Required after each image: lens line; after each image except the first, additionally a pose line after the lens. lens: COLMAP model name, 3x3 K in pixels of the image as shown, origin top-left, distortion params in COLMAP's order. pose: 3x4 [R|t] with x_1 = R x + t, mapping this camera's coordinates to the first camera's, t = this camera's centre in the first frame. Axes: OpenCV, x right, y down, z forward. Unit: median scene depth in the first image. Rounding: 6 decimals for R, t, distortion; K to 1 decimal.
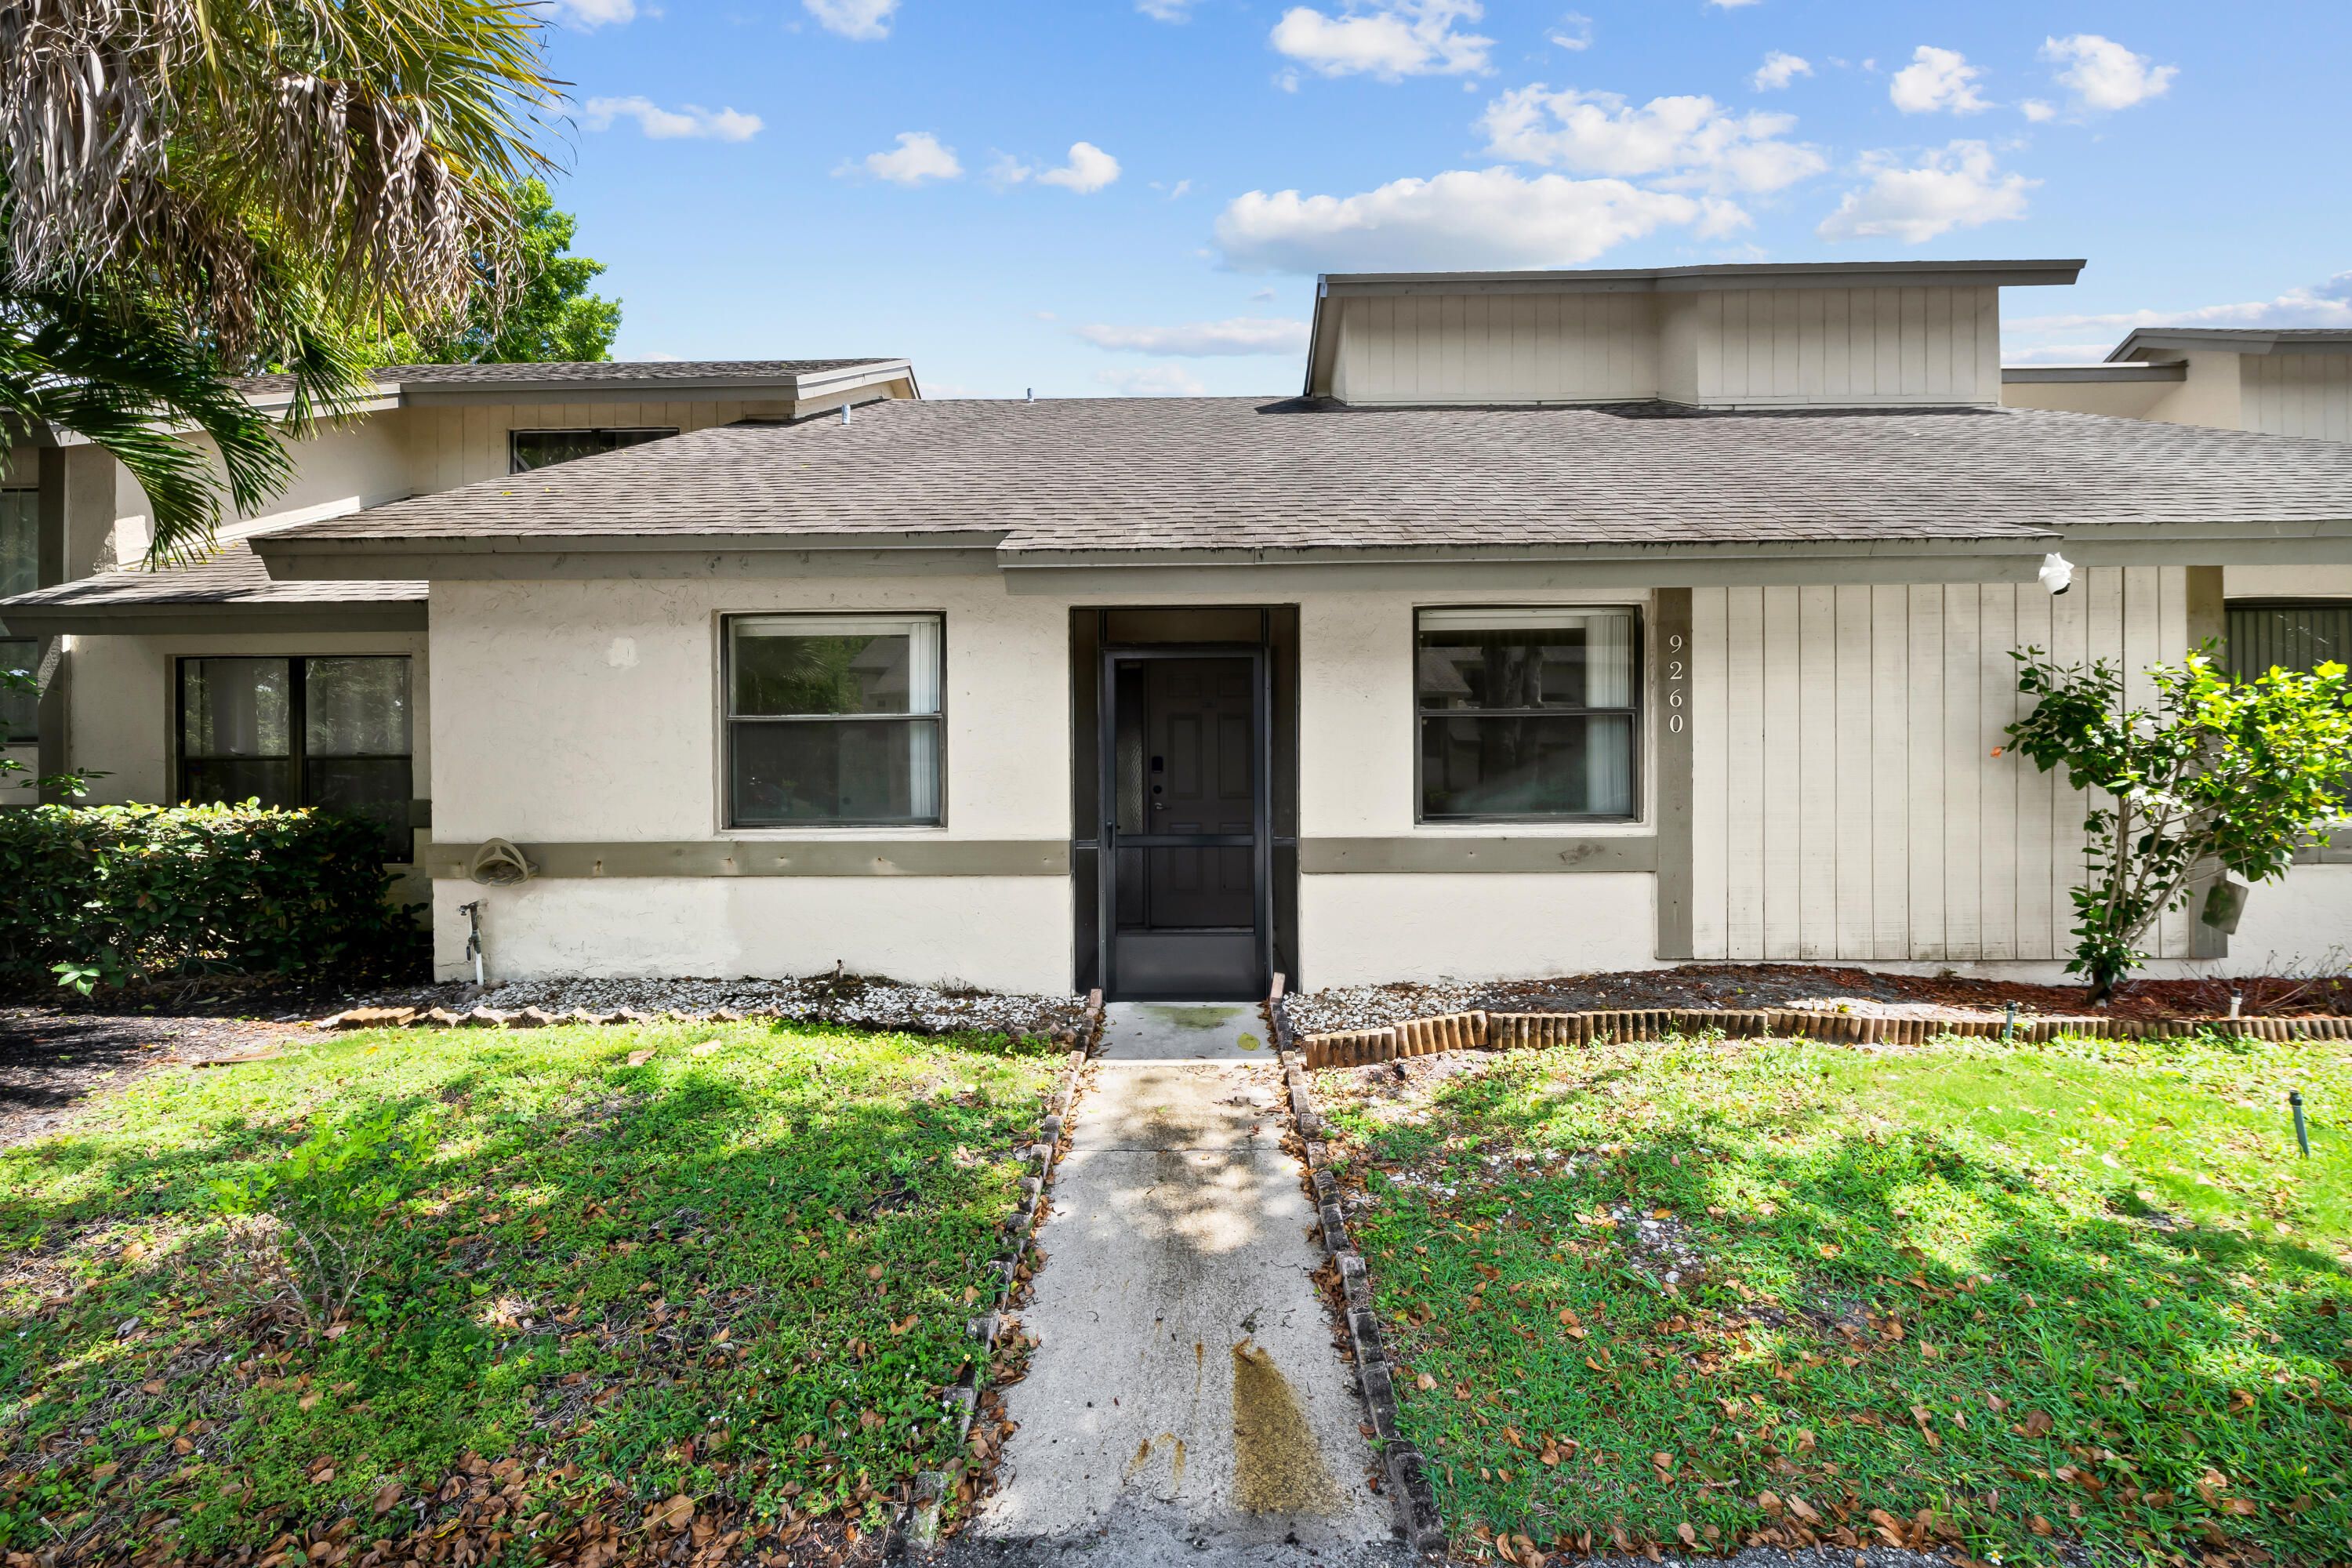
lens RADIAL K [[931.6, 0, 1178.3], [0, 931.6, 790.6], [0, 0, 1]] dist [0.002314, -0.002945]
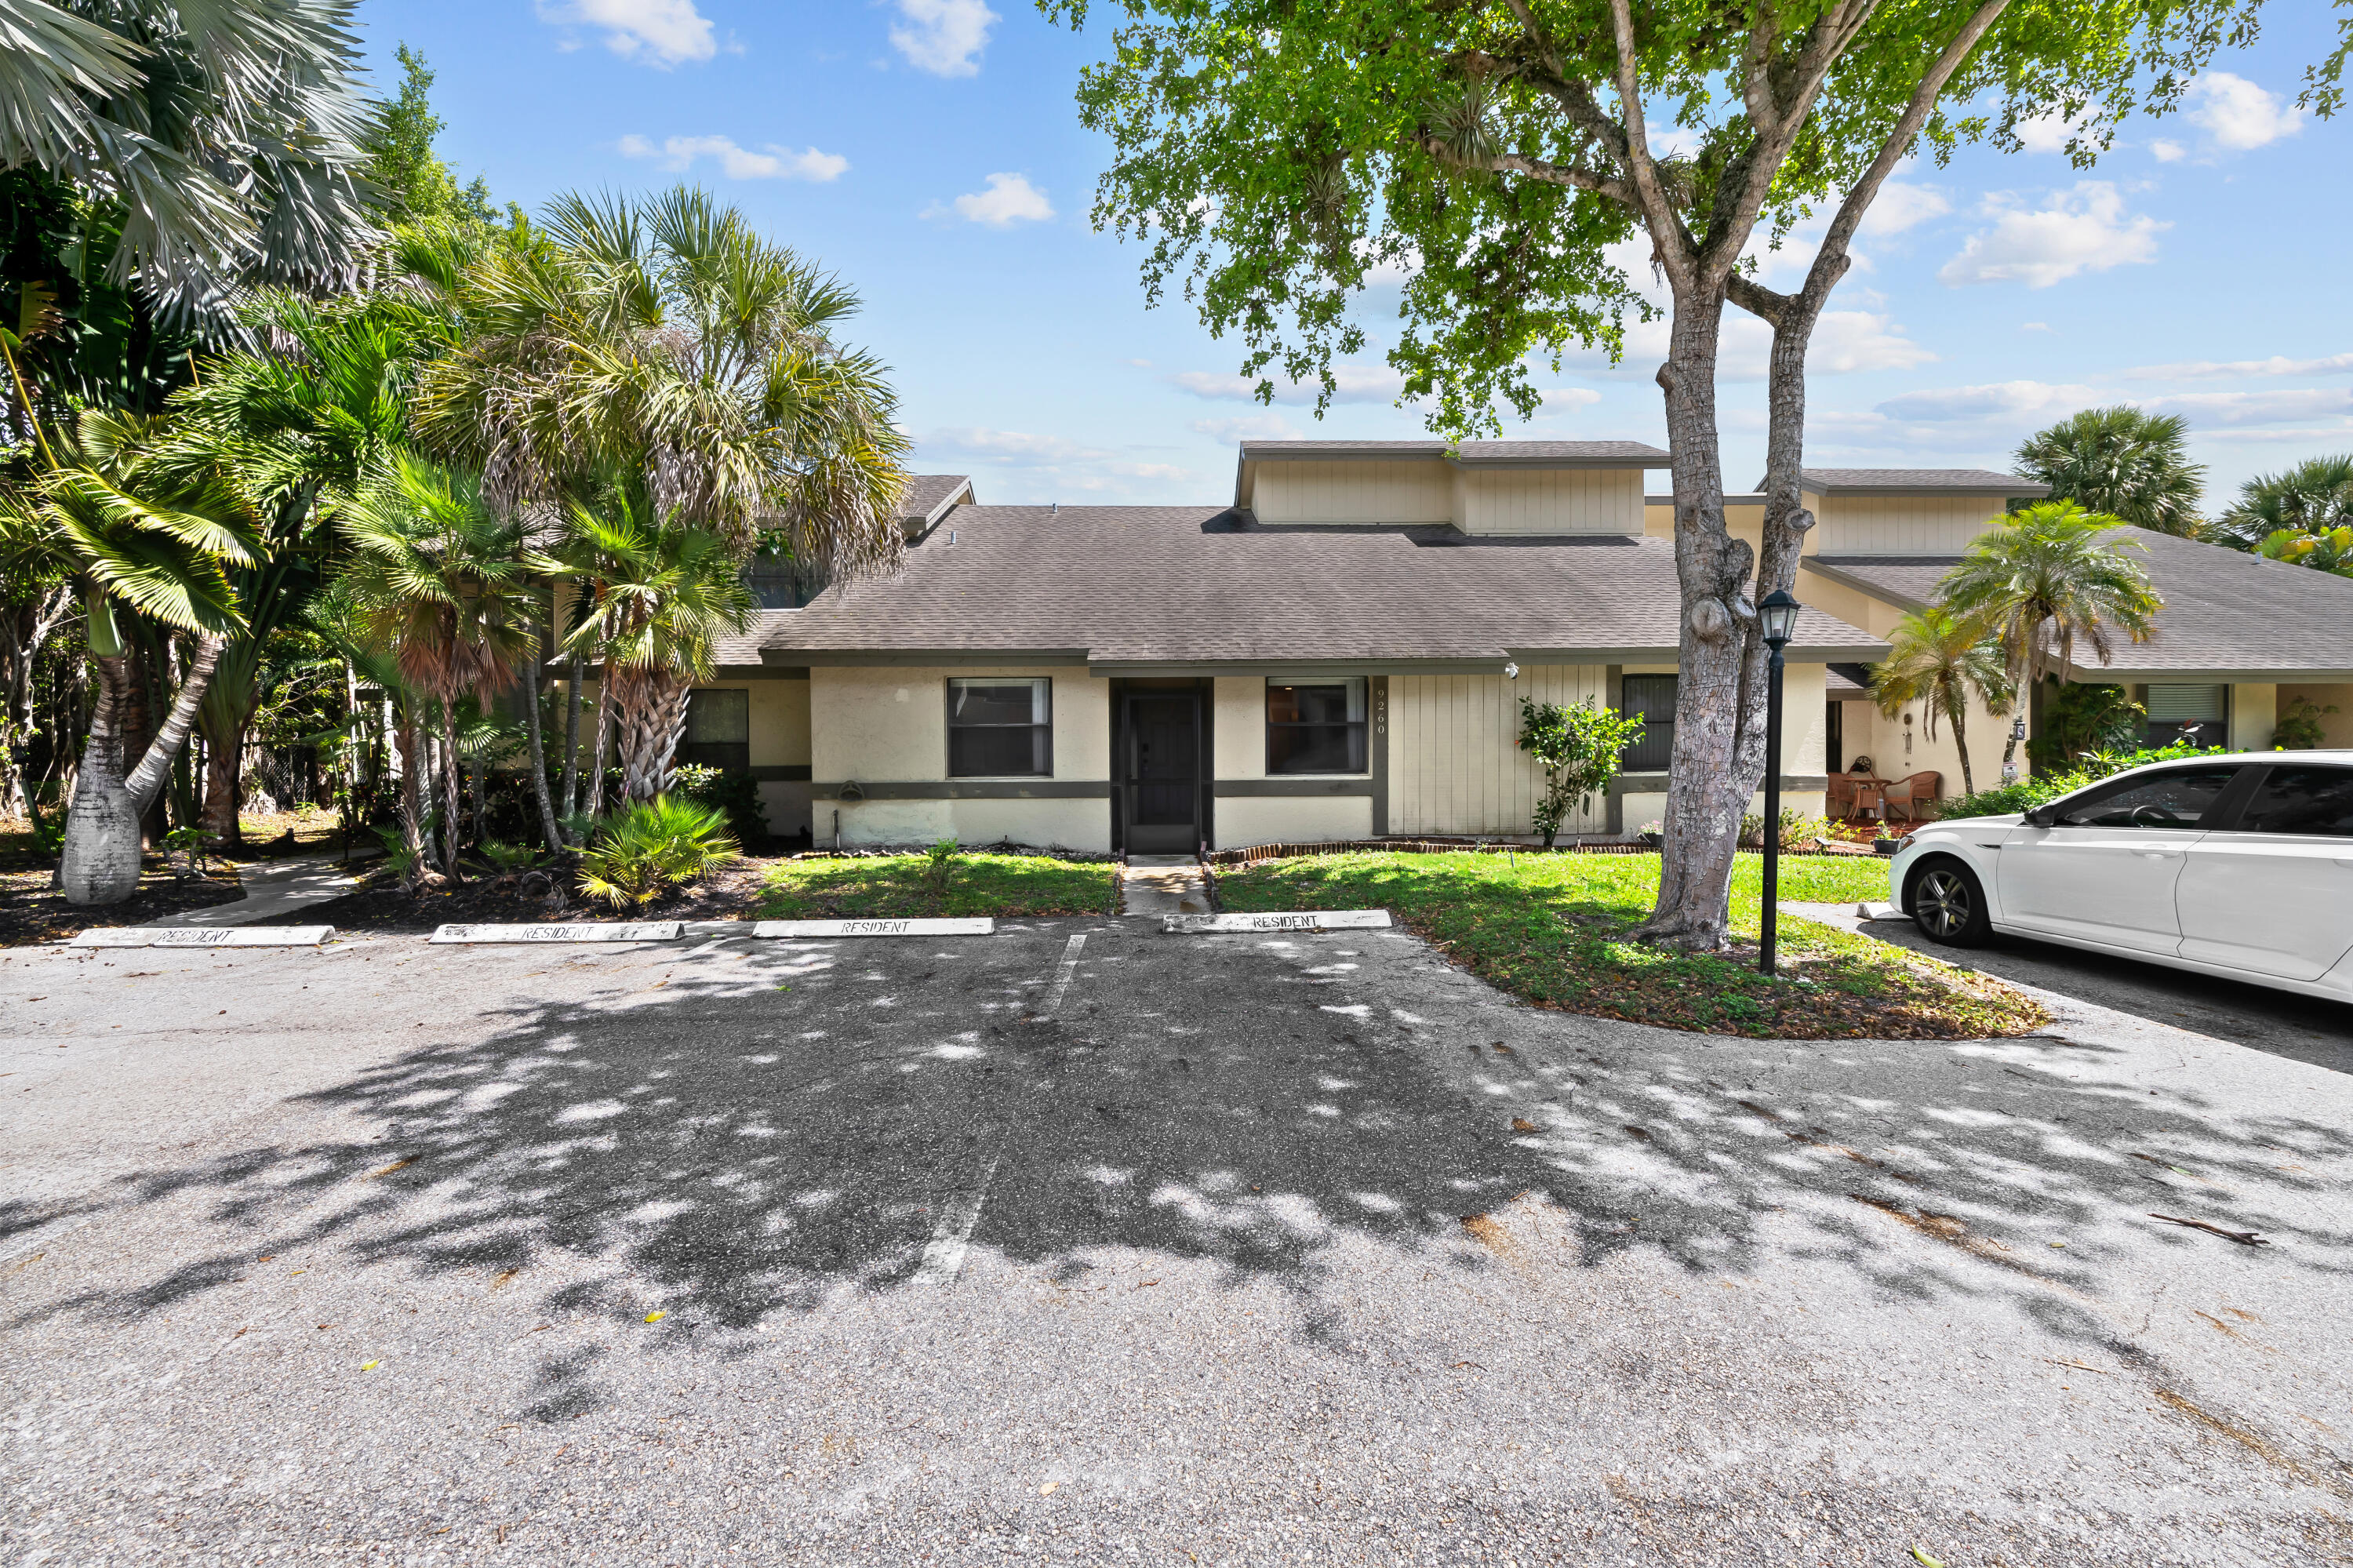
lens RADIAL K [[932.1, 0, 1185.6], [0, 932.1, 780.4], [0, 0, 1]] dist [0.002314, -0.002945]
pose [[0.998565, -0.000406, 0.053556, -0.054809], [0.000705, 0.999984, -0.005559, 0.062919], [-0.053553, 0.005589, 0.998549, -1.208762]]
